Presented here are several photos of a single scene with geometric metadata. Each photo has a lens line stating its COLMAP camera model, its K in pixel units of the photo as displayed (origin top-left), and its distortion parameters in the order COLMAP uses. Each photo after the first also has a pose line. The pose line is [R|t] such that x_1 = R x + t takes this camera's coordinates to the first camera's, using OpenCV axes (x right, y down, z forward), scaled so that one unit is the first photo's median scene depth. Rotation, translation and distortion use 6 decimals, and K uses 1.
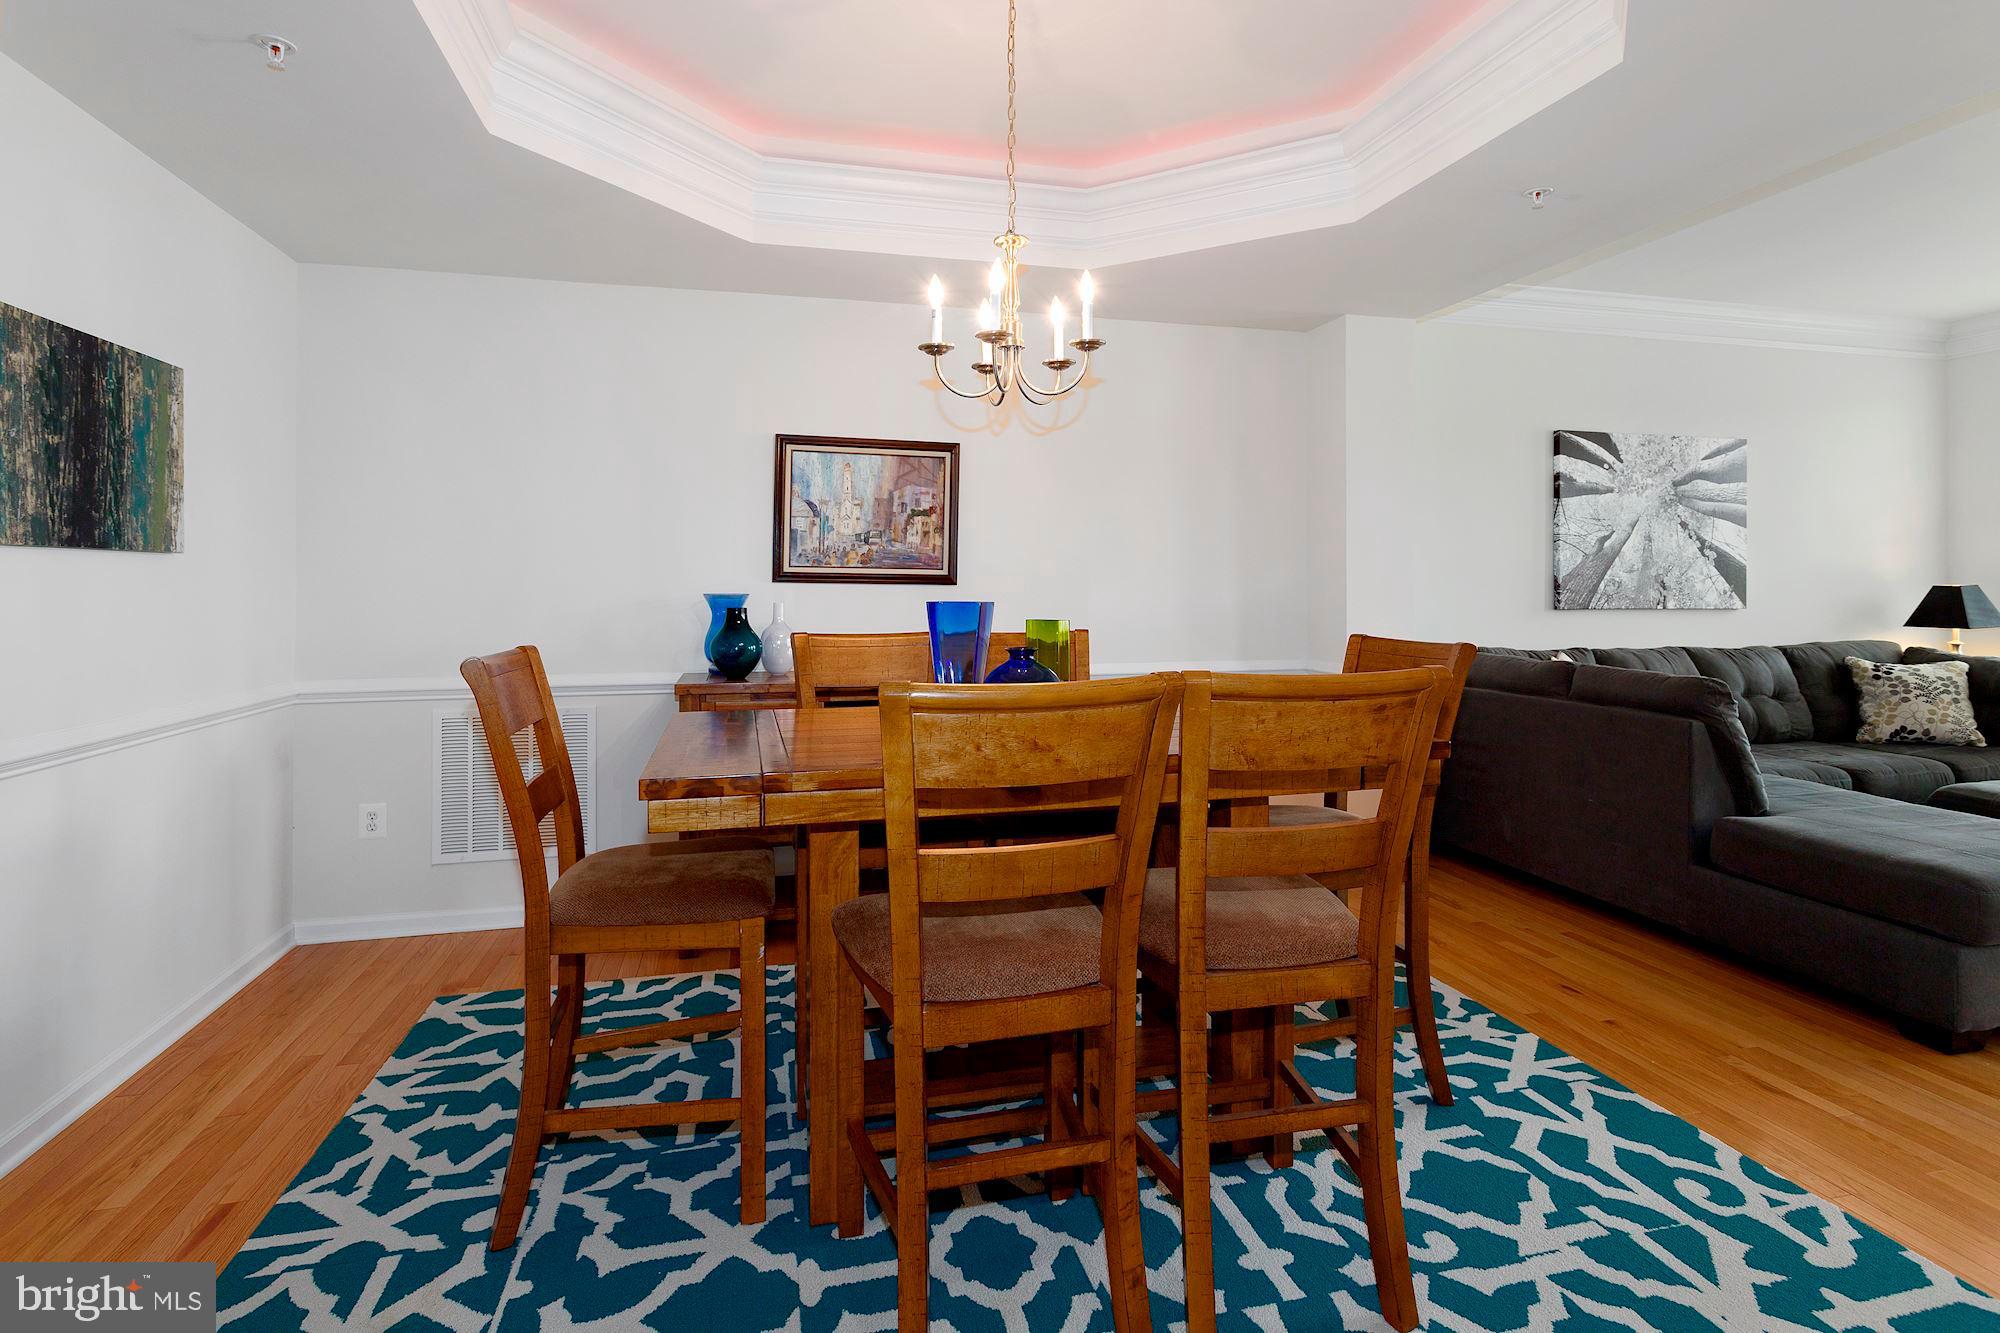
lens RADIAL K [[962.6, 0, 993.9], [0, 962.6, 575.6], [0, 0, 1]] dist [0.002119, 0.000875]
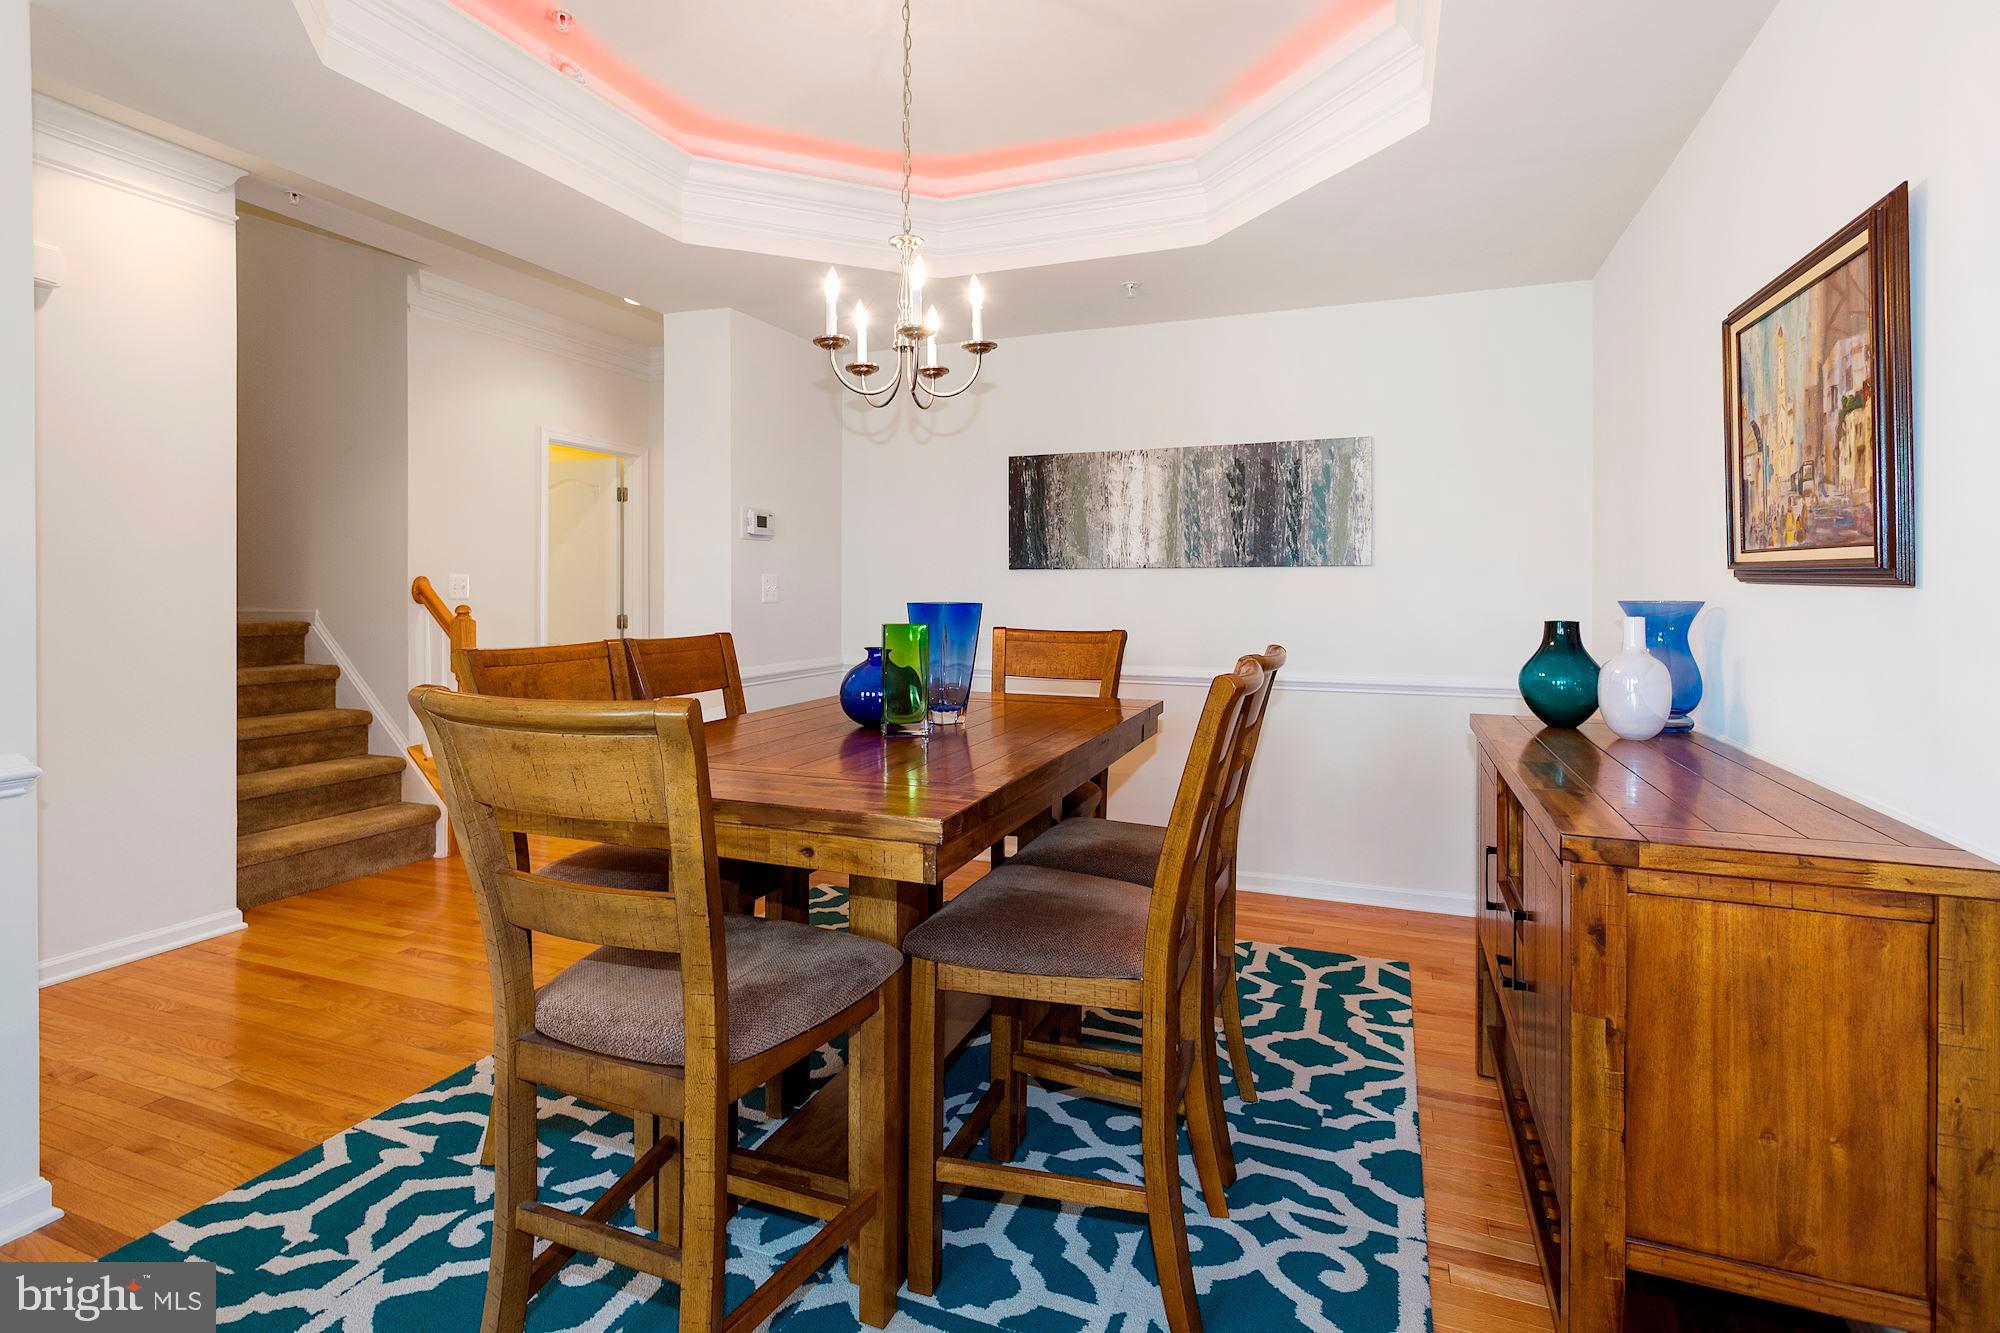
lens RADIAL K [[962.6, 0, 988.4], [0, 962.6, 594.1], [0, 0, 1]] dist [0.002119, 0.000875]
pose [[-0.574851, 0.005794, -0.818238, 0.795404], [0.009519, 0.999955, 0.000394, 0.015950], [0.818203, -0.007562, -0.574880, 1.664823]]
